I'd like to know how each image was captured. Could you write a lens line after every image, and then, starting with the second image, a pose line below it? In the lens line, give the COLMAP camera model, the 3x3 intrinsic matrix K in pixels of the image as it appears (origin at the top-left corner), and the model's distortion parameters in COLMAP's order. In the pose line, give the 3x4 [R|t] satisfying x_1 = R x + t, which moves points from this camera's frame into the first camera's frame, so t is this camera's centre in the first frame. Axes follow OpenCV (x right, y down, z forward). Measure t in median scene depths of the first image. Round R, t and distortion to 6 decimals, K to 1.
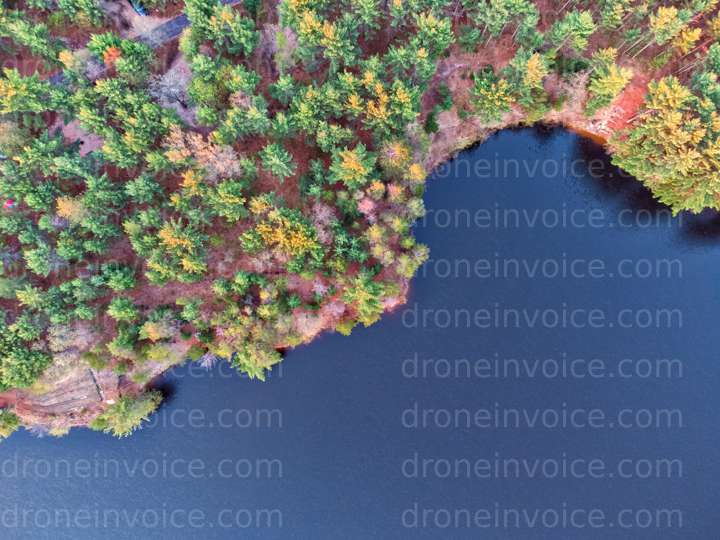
lens RADIAL K [[532.0, 0, 361.5], [0, 532.0, 269.0], [0, 0, 1]] dist [0.031805, -0.011426]
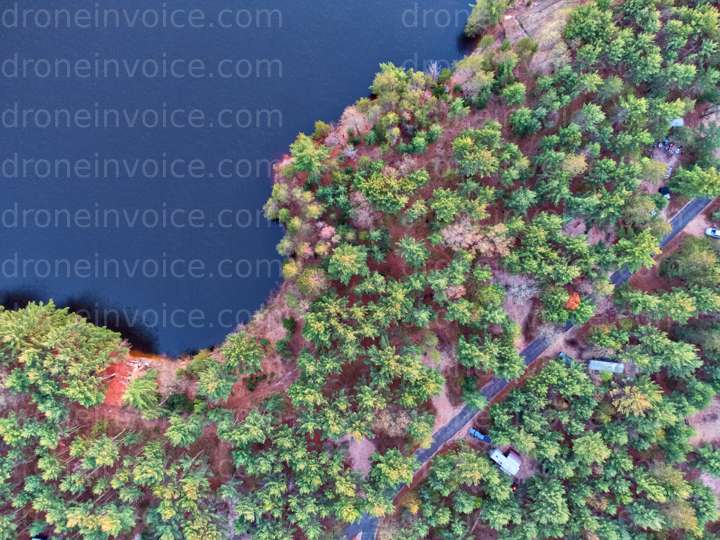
lens RADIAL K [[532.0, 0, 362.2], [0, 532.0, 269.5], [0, 0, 1]] dist [0.031805, -0.011426]
pose [[-0.969558, 0.241544, -0.040184, 0.002479], [-0.241541, -0.970378, -0.004999, -0.210929], [-0.040201, 0.004859, 0.999180, -0.123230]]
